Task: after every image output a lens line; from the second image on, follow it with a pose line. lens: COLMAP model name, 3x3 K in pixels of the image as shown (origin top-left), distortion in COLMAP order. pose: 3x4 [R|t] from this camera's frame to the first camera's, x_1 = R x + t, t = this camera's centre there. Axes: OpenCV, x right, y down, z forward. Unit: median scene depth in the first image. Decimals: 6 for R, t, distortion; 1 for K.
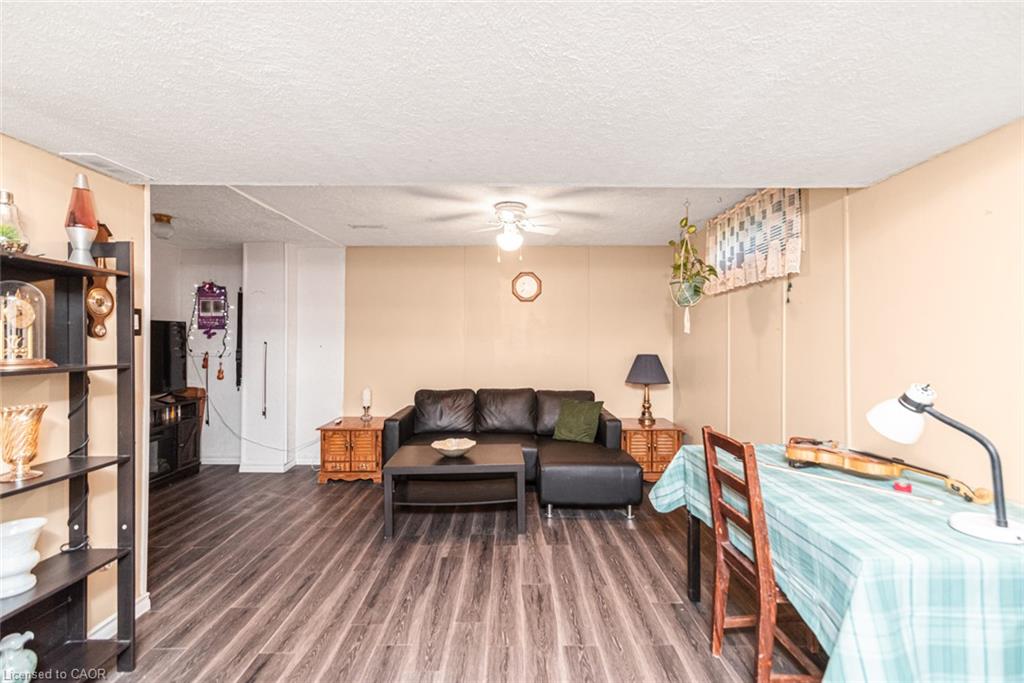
lens RADIAL K [[476.4, 0, 510.4], [0, 476.4, 341.3], [0, 0, 1]] dist [0.015894, -0.001502]
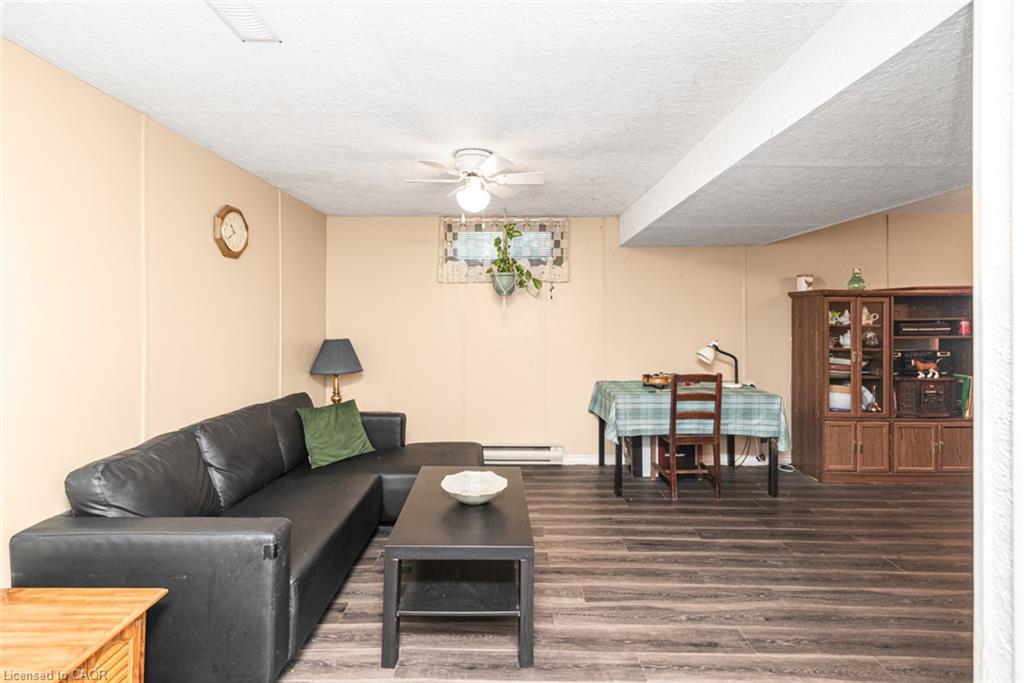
lens RADIAL K [[476.4, 0, 516.5], [0, 476.4, 310.6], [0, 0, 1]] dist [0.015894, -0.001502]
pose [[-0.021227, 0.012016, 0.999702, -0.602496], [-0.003289, 0.999922, -0.012089, -0.014772], [-0.999769, -0.003544, -0.021186, 0.723159]]
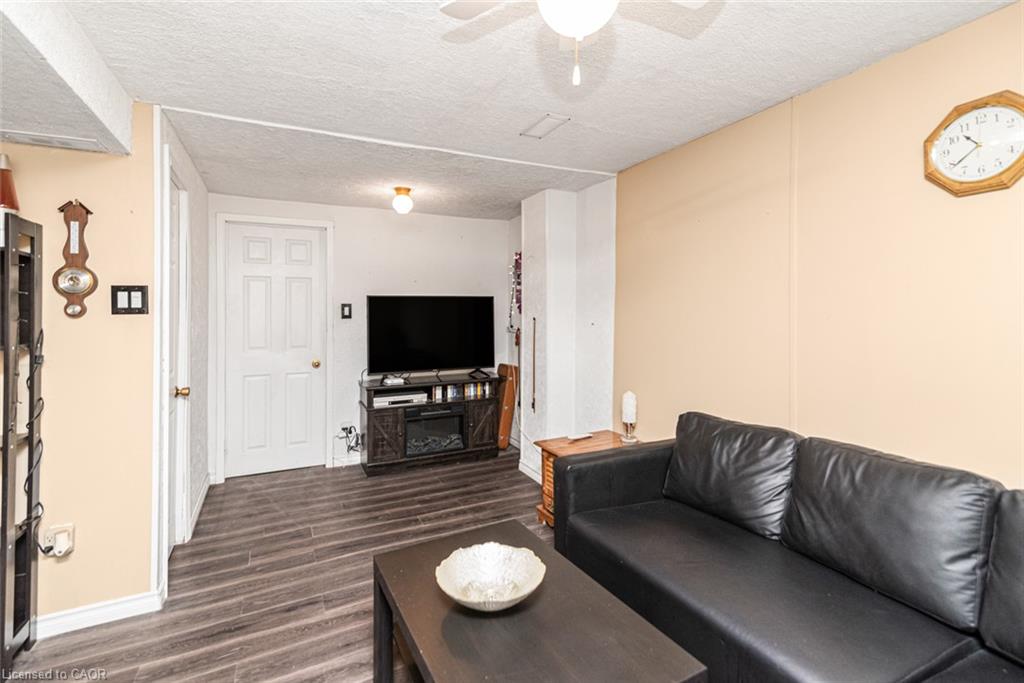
lens RADIAL K [[476.4, 0, 512.3], [0, 476.4, 314.6], [0, 0, 1]] dist [0.015894, -0.001502]
pose [[0.446050, 0.000439, -0.895008, 0.197011], [-0.000926, 1.000000, 0.000029, -0.003205], [0.895008, 0.000816, 0.446050, 0.632025]]
